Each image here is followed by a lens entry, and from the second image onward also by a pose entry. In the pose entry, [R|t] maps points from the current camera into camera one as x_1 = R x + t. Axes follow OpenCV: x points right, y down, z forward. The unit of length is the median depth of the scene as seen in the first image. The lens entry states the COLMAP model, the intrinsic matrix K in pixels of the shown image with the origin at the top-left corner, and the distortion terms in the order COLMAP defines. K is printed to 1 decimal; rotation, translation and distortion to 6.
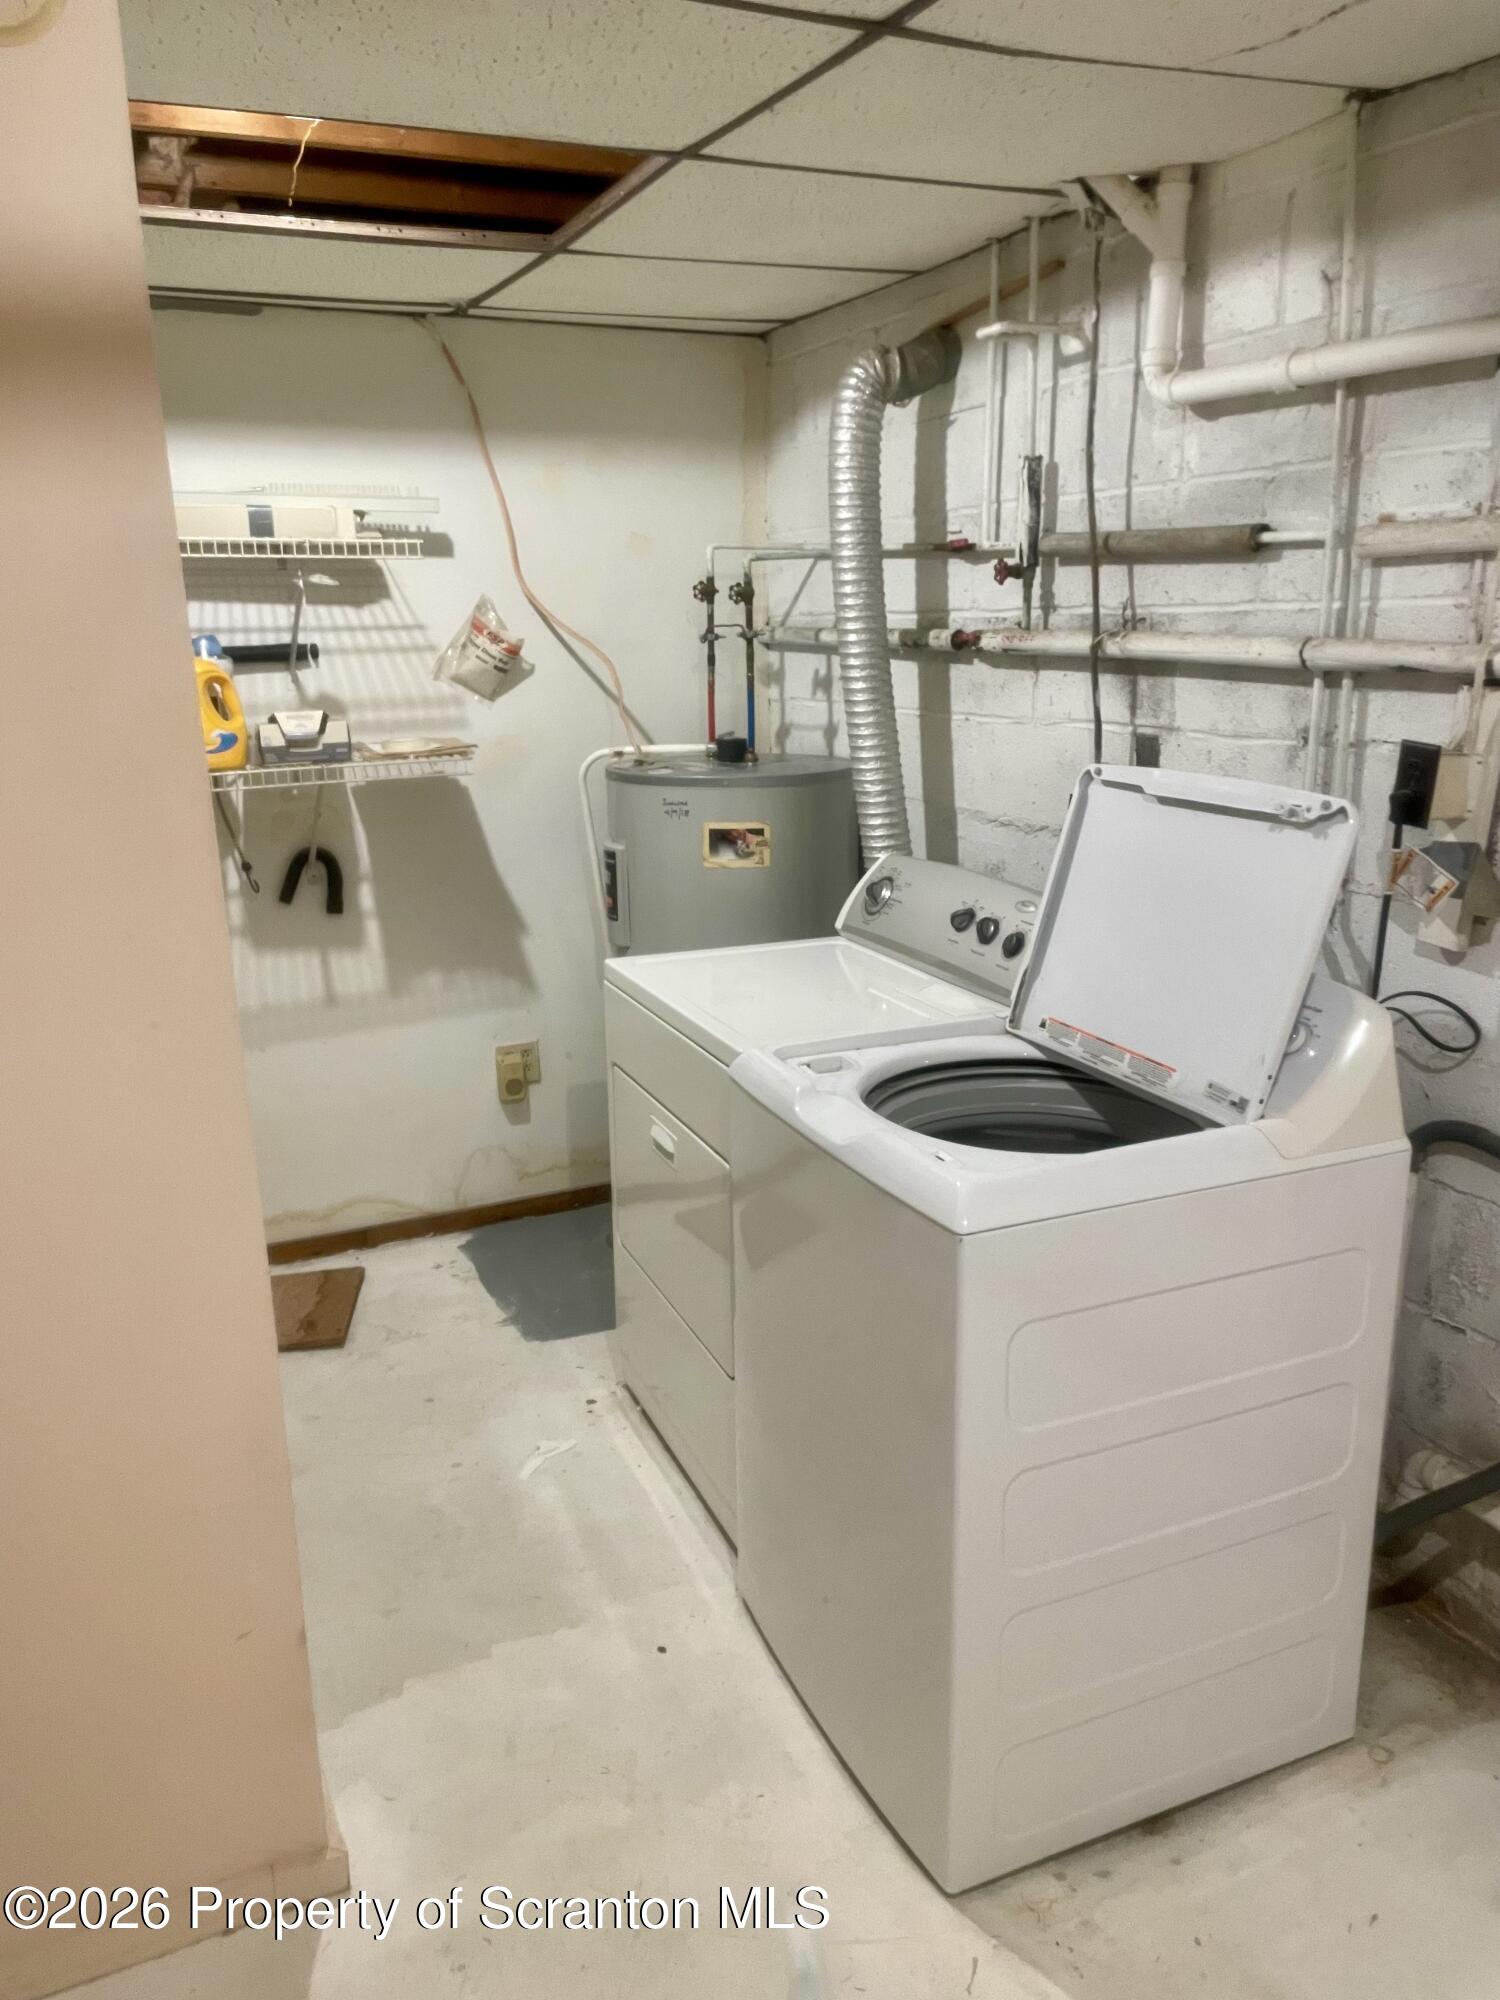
lens RADIAL K [[1541.5, 0, 760.1], [0, 1541.5, 1010.5], [0, 0, 1]] dist [0.091195, -0.122296]
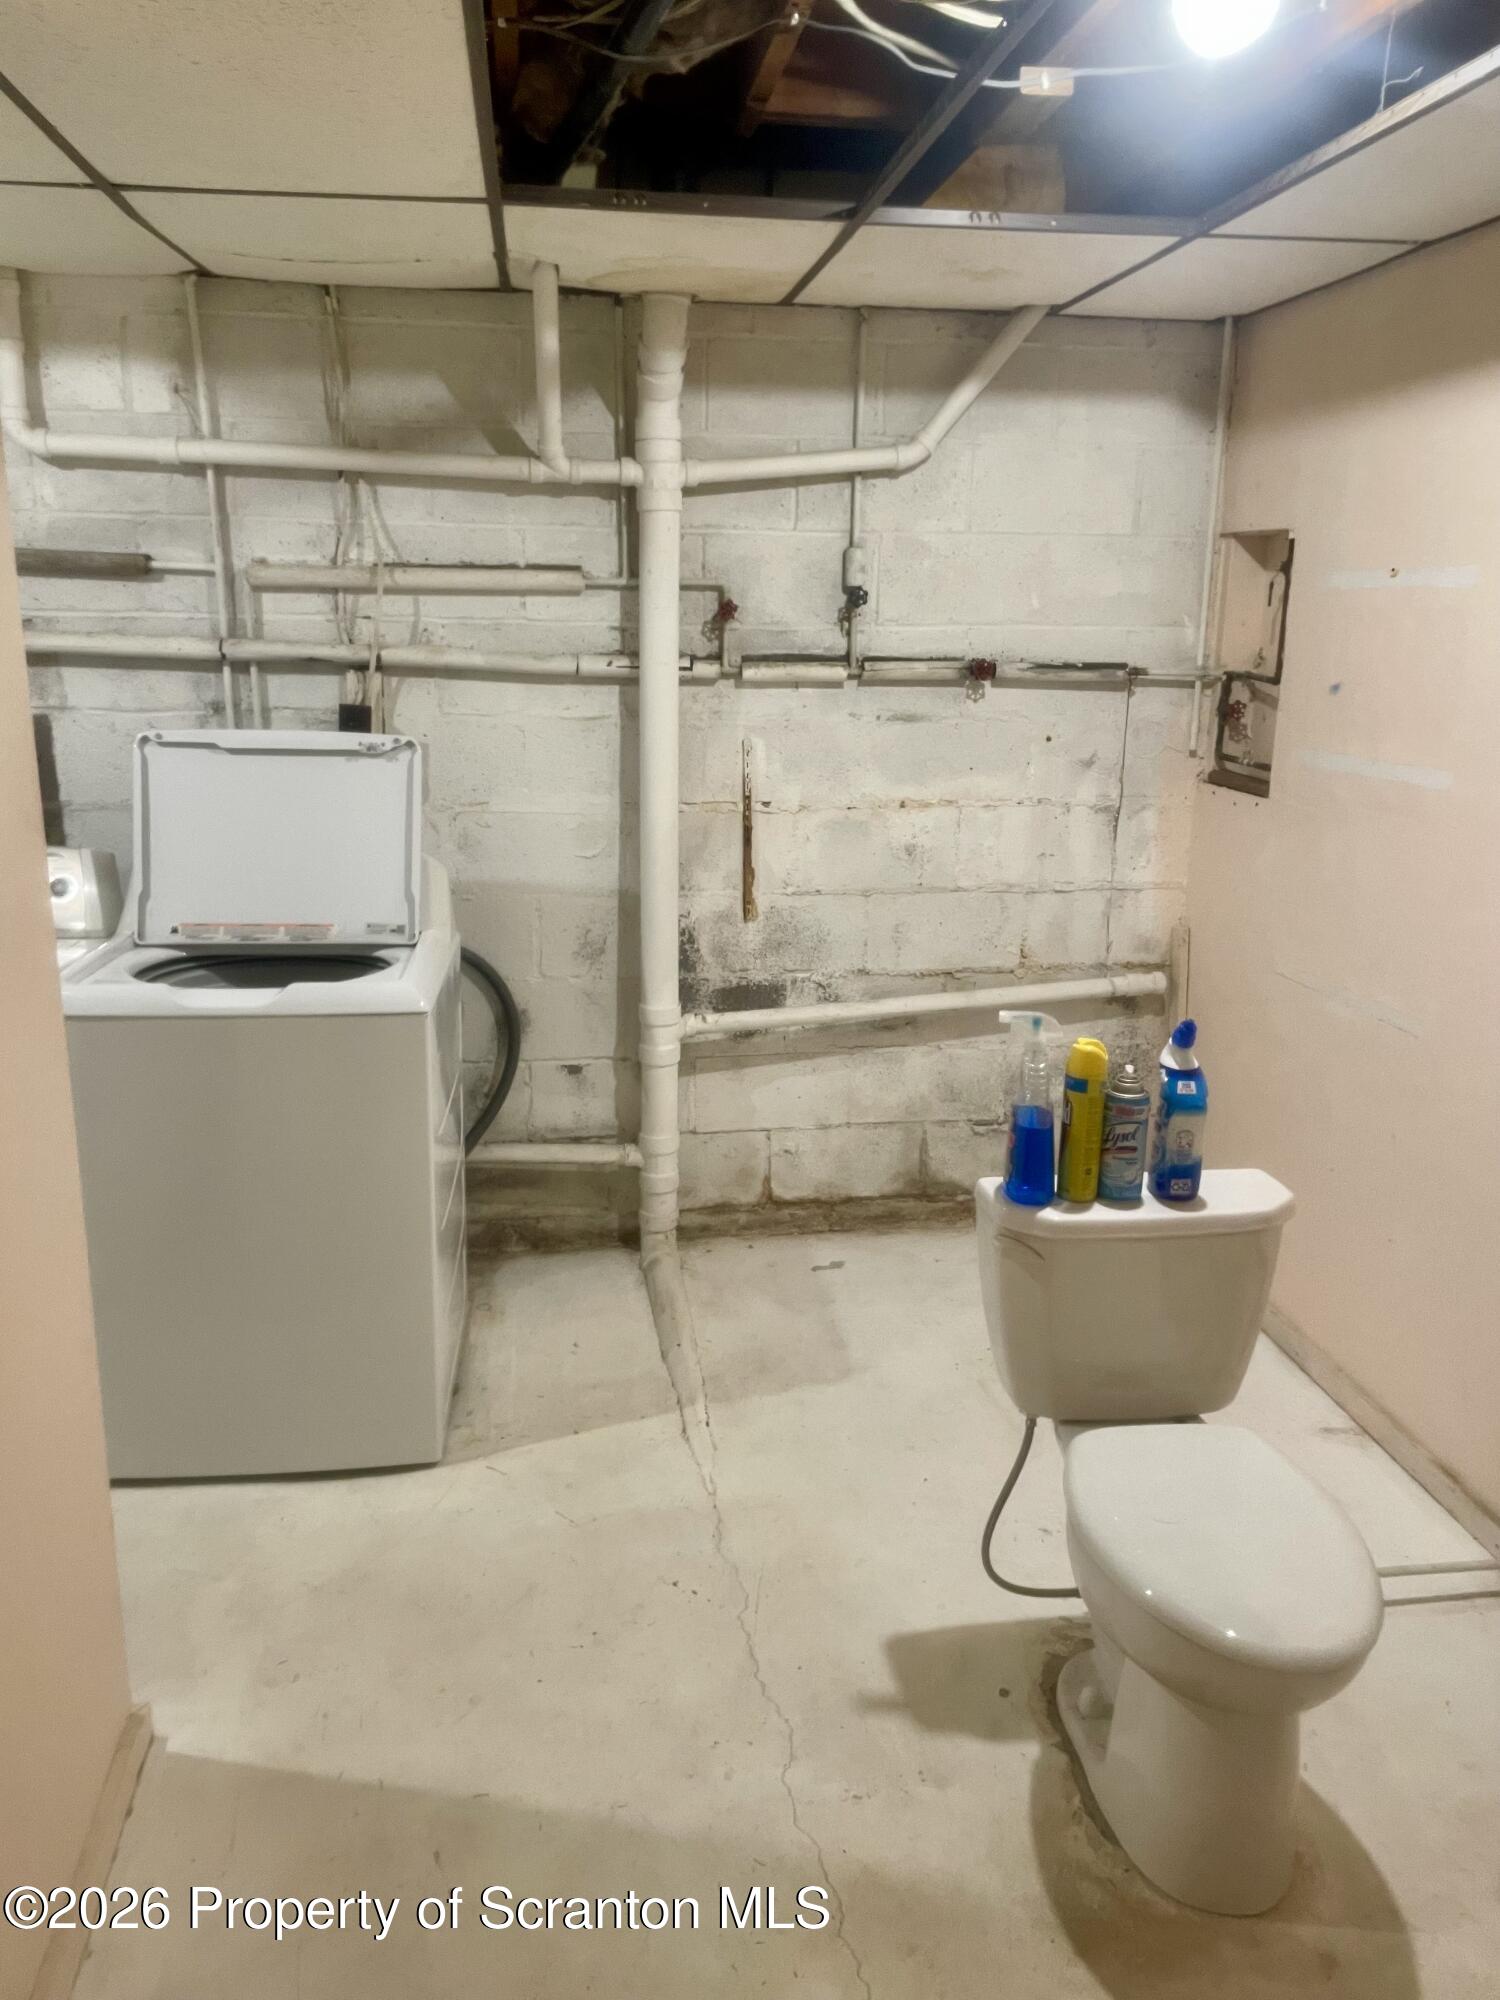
lens RADIAL K [[1541.5, 0, 760.1], [0, 1541.5, 1010.5], [0, 0, 1]] dist [0.091195, -0.122296]
pose [[0.273381, -0.217024, 0.937104, -0.949582], [0.220146, 0.962475, 0.158676, -0.026789], [-0.936375, 0.162921, 0.310900, 0.140907]]
